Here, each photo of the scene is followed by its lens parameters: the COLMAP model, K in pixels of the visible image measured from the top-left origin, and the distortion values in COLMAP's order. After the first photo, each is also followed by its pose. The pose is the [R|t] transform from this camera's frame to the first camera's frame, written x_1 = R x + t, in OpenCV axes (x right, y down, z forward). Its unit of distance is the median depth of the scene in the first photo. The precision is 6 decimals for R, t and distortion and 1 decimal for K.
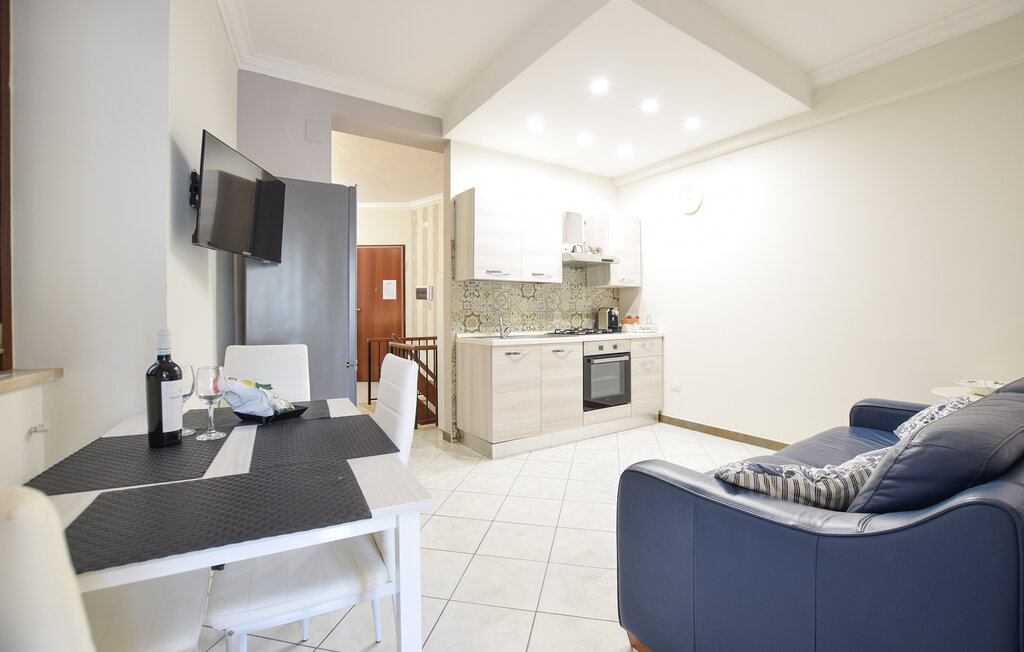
lens RADIAL K [[450.4, 0, 511.6], [0, 450.4, 320.7], [0, 0, 1]] dist [-0.000272, -0.000002]
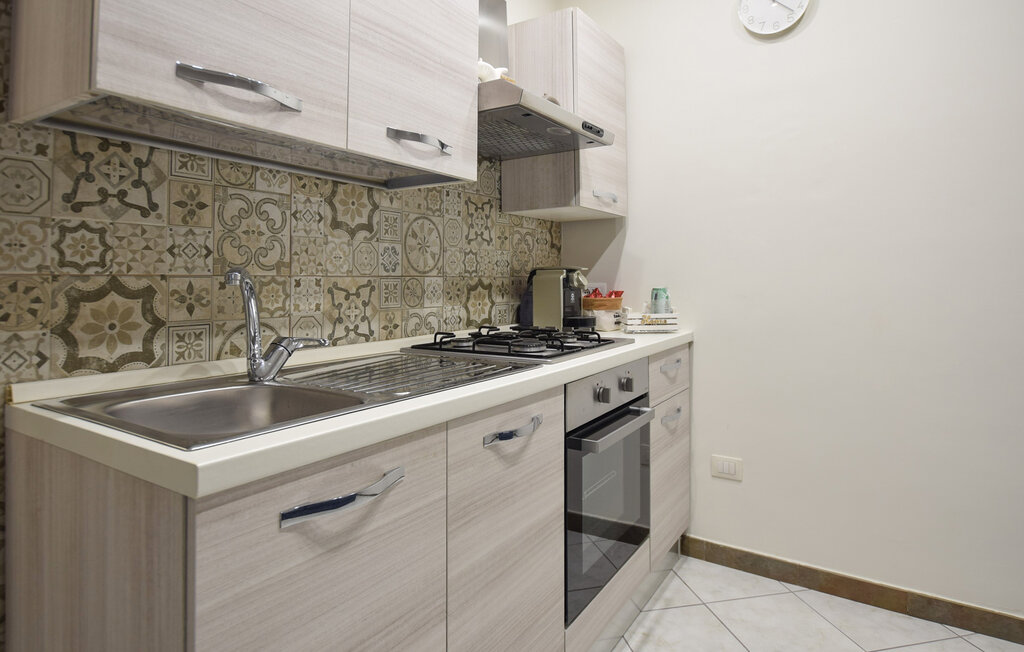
lens RADIAL K [[573.4, 0, 502.3], [0, 573.4, 267.7], [0, 0, 1]] dist [-0.012607, -0.000352]
pose [[0.922175, 0.011696, 0.386595, -0.017870], [0.003383, 0.999261, -0.038301, -0.011763], [-0.386758, 0.036628, 0.921454, 0.627015]]
